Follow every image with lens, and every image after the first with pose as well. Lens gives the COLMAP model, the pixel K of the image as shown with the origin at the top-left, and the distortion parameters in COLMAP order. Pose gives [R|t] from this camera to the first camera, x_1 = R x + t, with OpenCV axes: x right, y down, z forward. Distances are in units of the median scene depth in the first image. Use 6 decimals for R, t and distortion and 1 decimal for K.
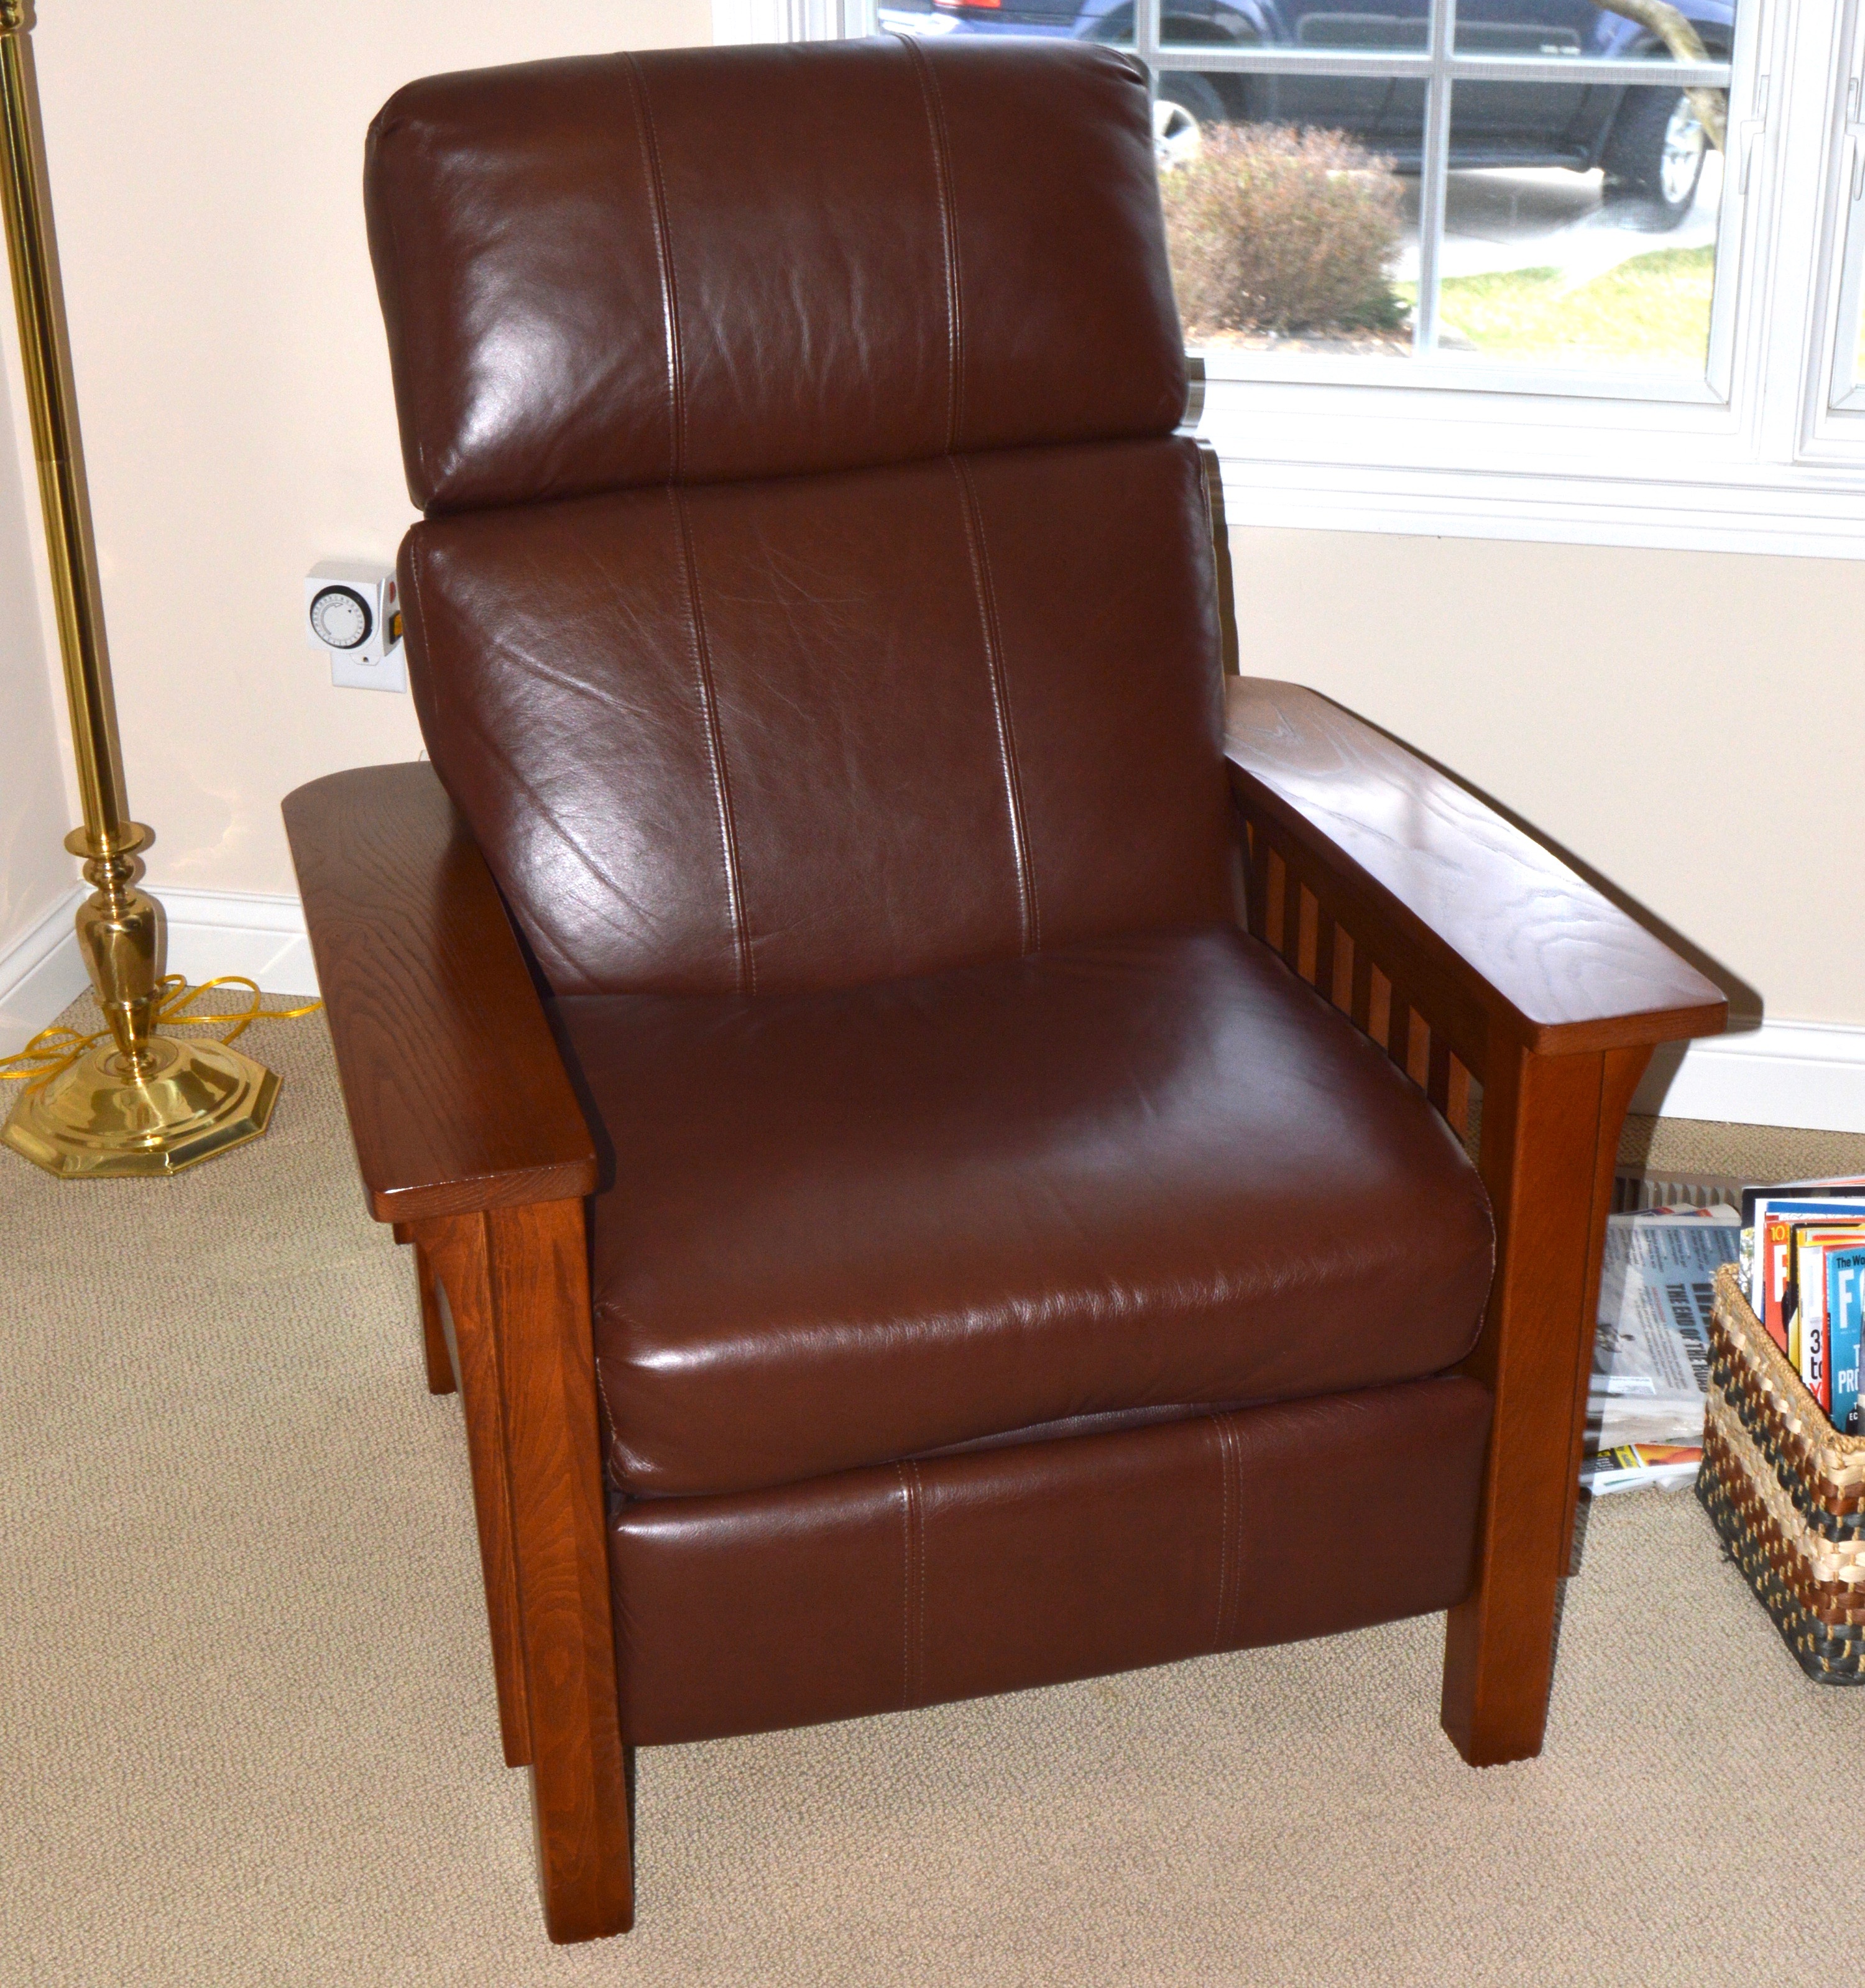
lens RADIAL K [[3428.3, 0, 939.5], [0, 3428.3, 987.0], [0, 0, 1]] dist [-0.051882, 0.000000]
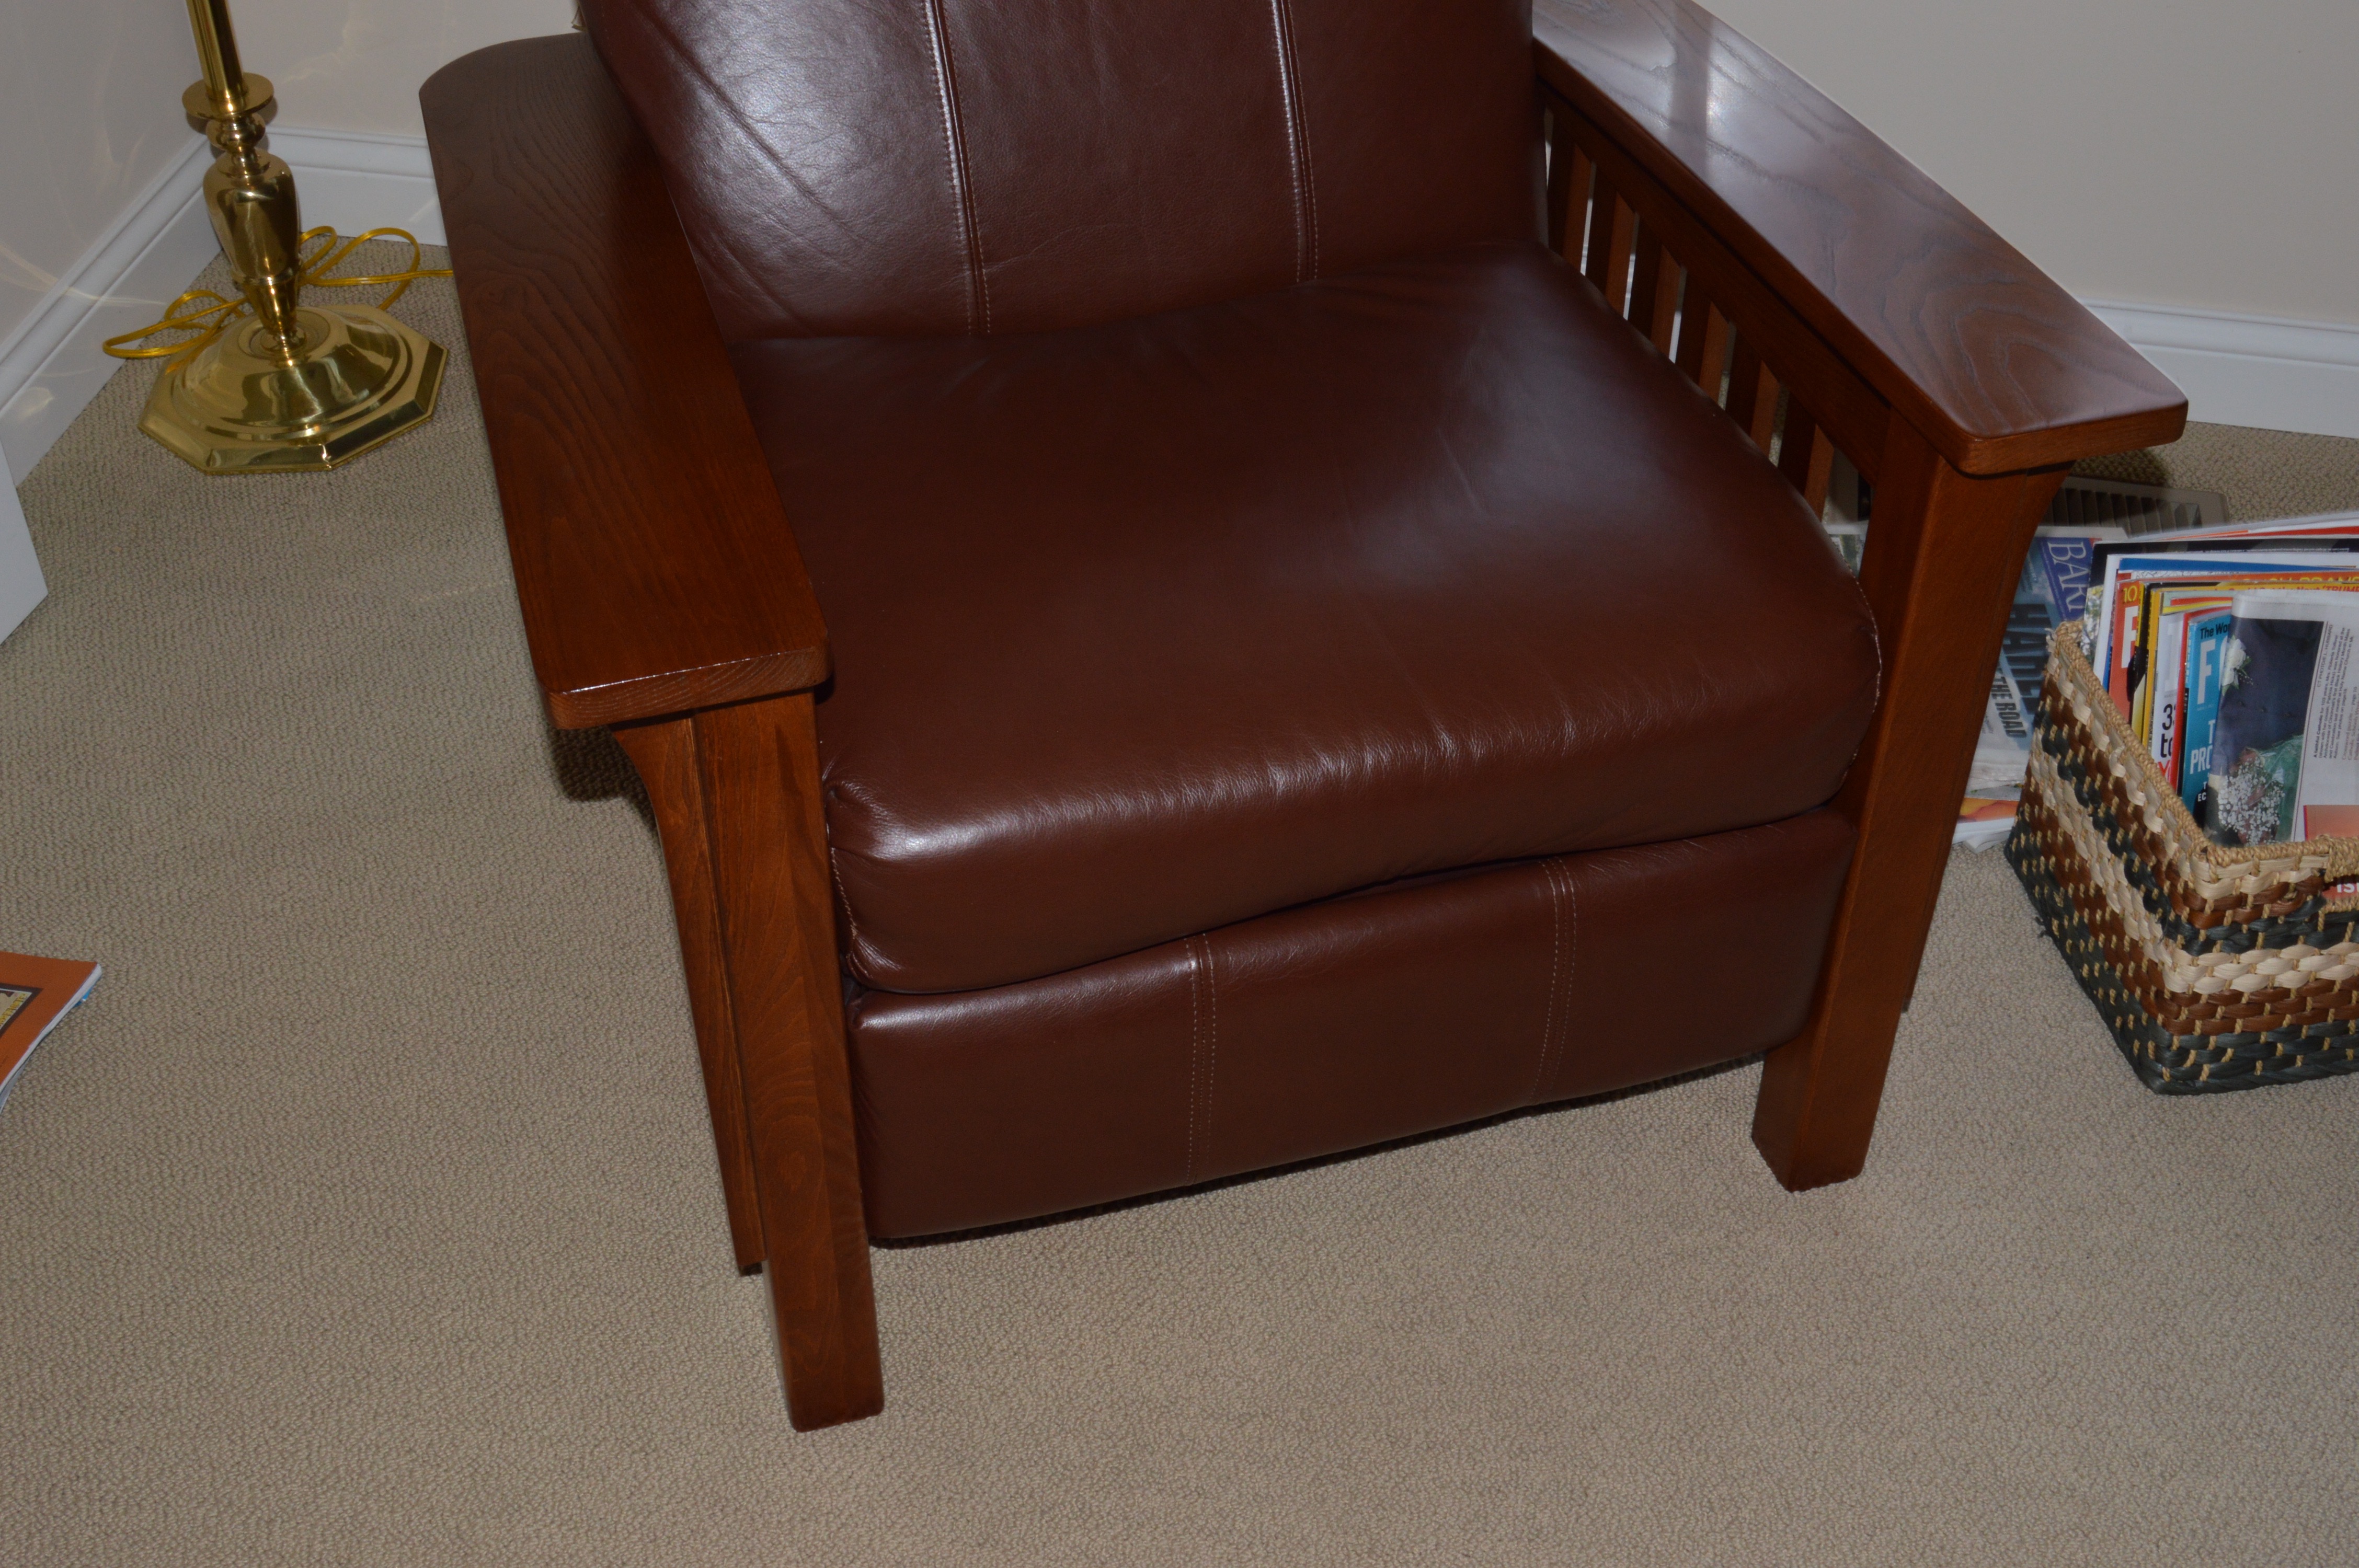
lens RADIAL K [[2934.0, 0, 1229.0], [0, 2934.0, 822.0], [0, 0, 1]] dist [-0.062364, 0.000000]
pose [[0.998335, -0.010988, 0.056632, -0.037059], [-0.003623, 0.967816, 0.251633, -0.063739], [-0.057575, -0.251419, 0.966164, 0.260732]]
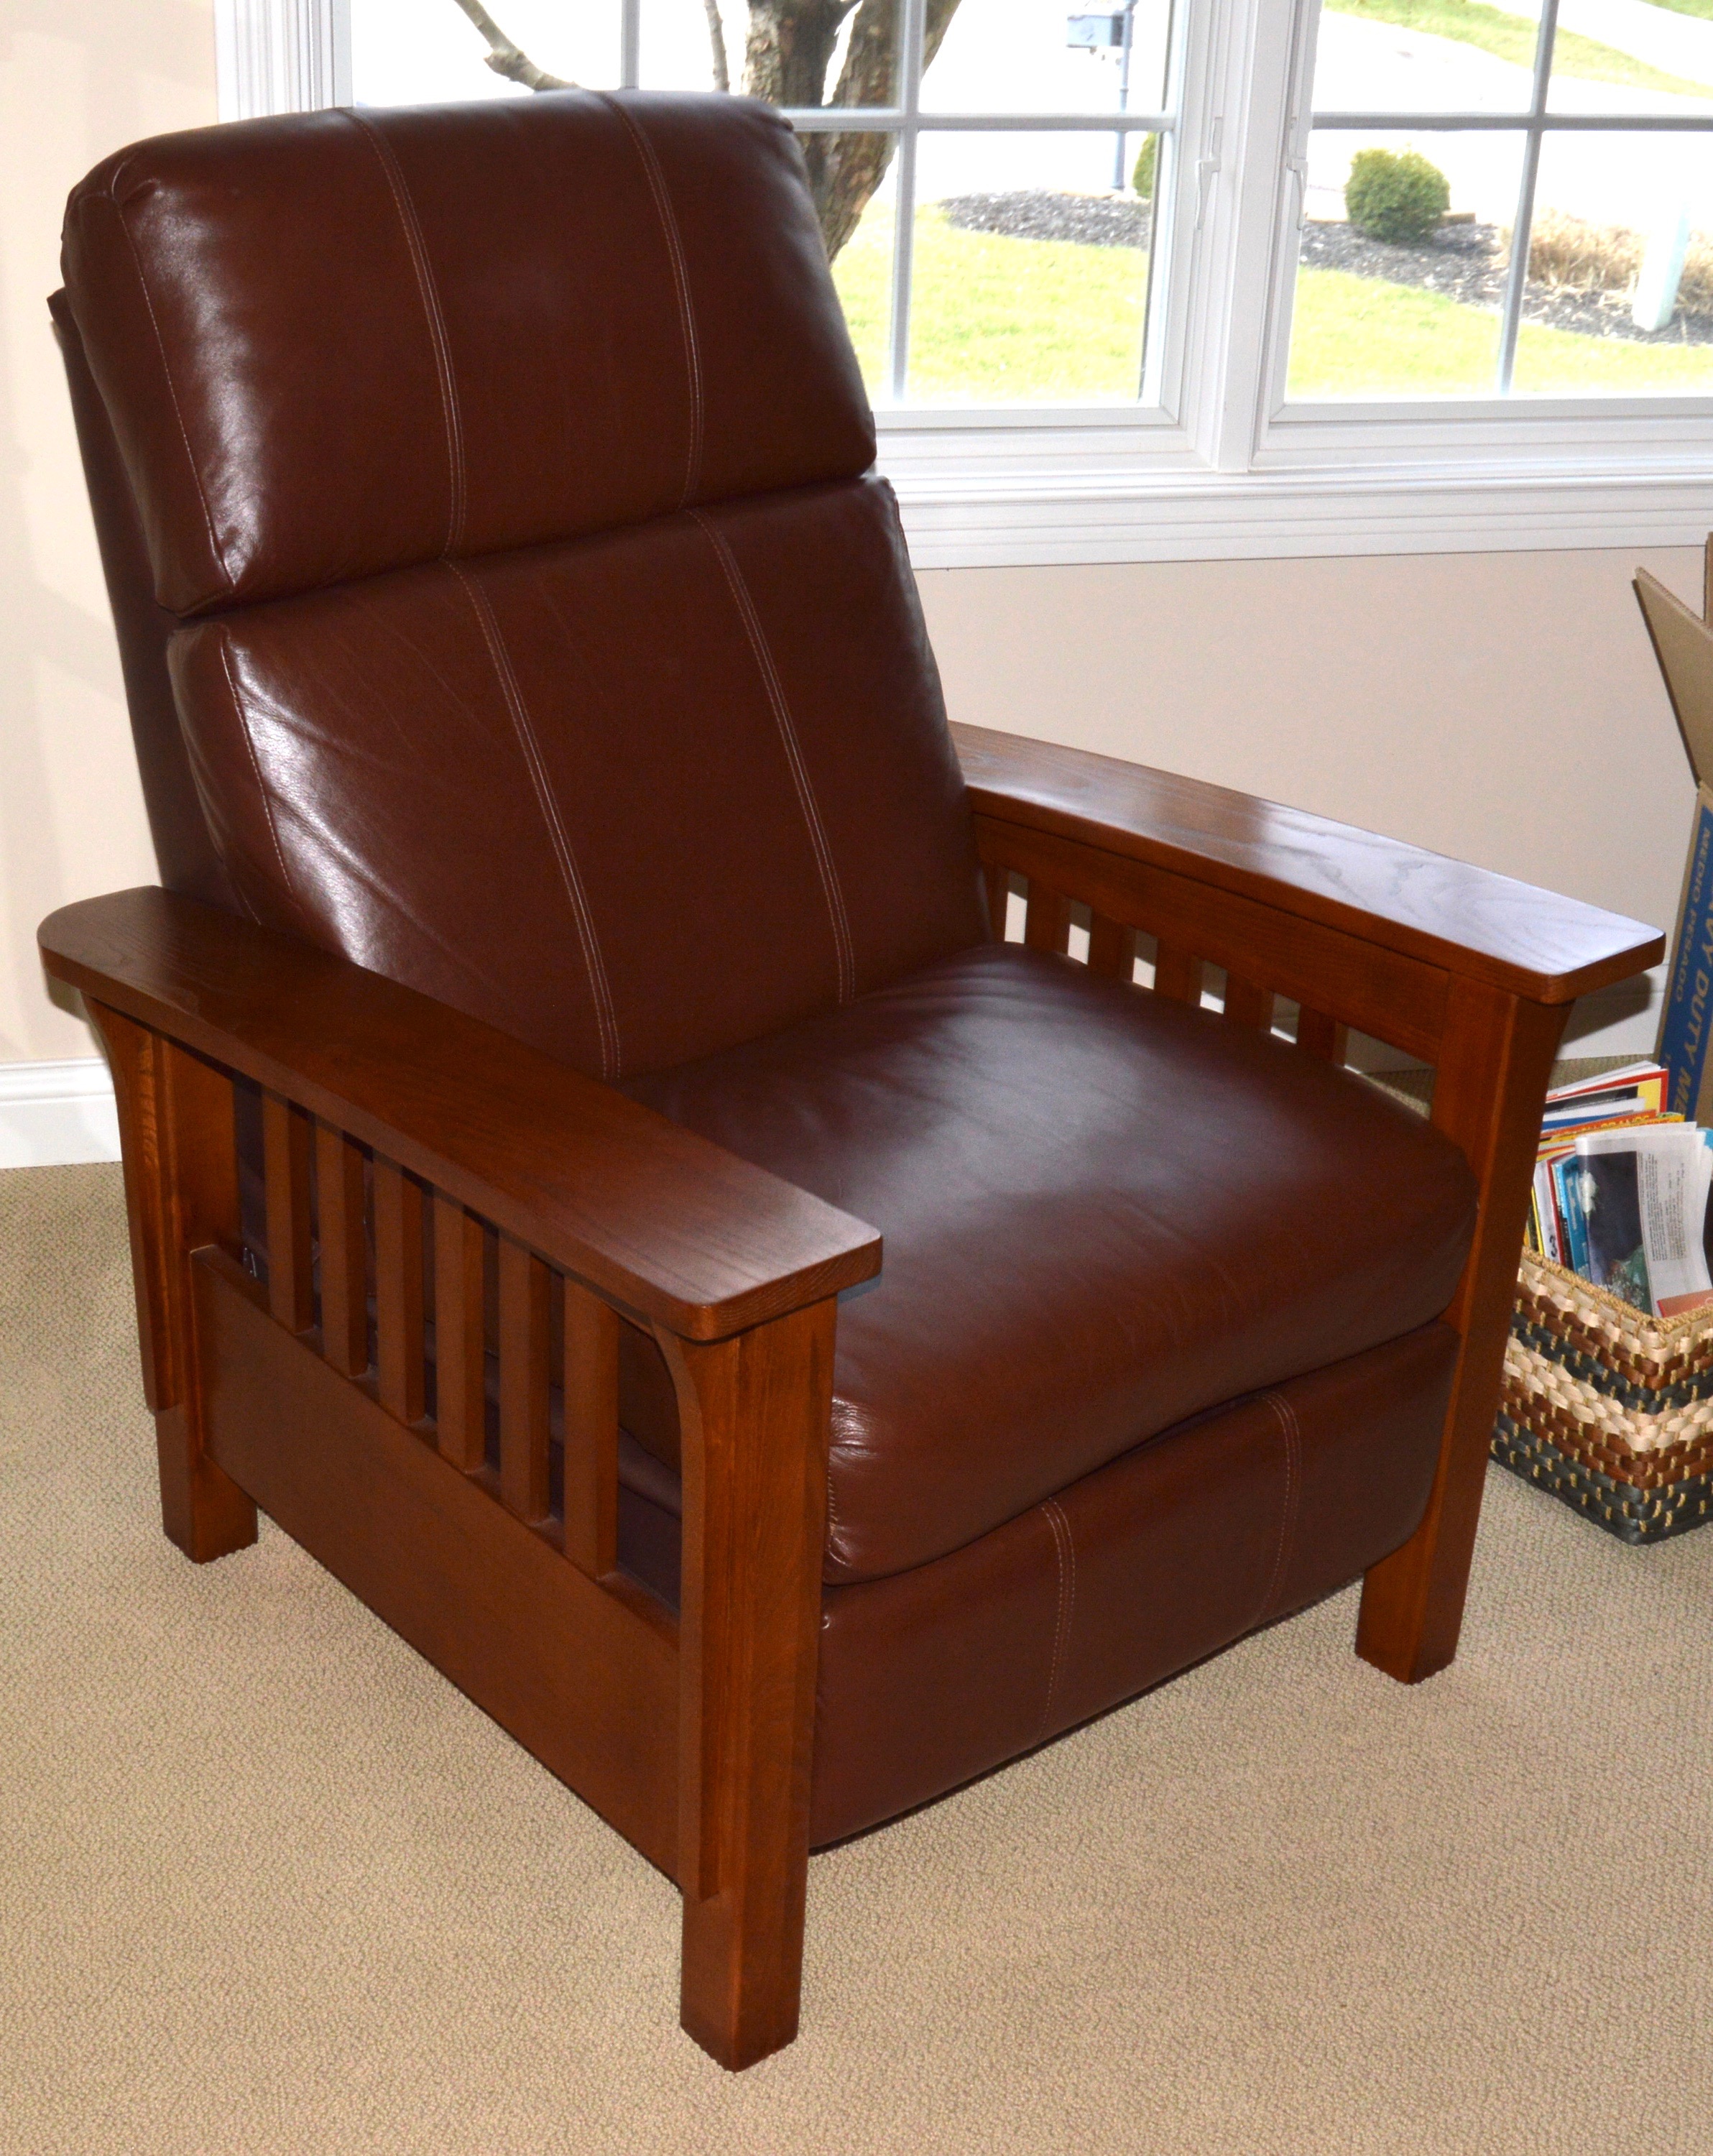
lens RADIAL K [[3179.7, 0, 841.5], [0, 3179.7, 1073.1], [0, 0, 1]] dist [-0.045641, 0.000000]
pose [[0.898213, -0.144824, 0.415018, -0.374963], [0.142297, 0.989125, 0.037193, -0.023251], [-0.415891, 0.025649, 0.909053, 0.157516]]
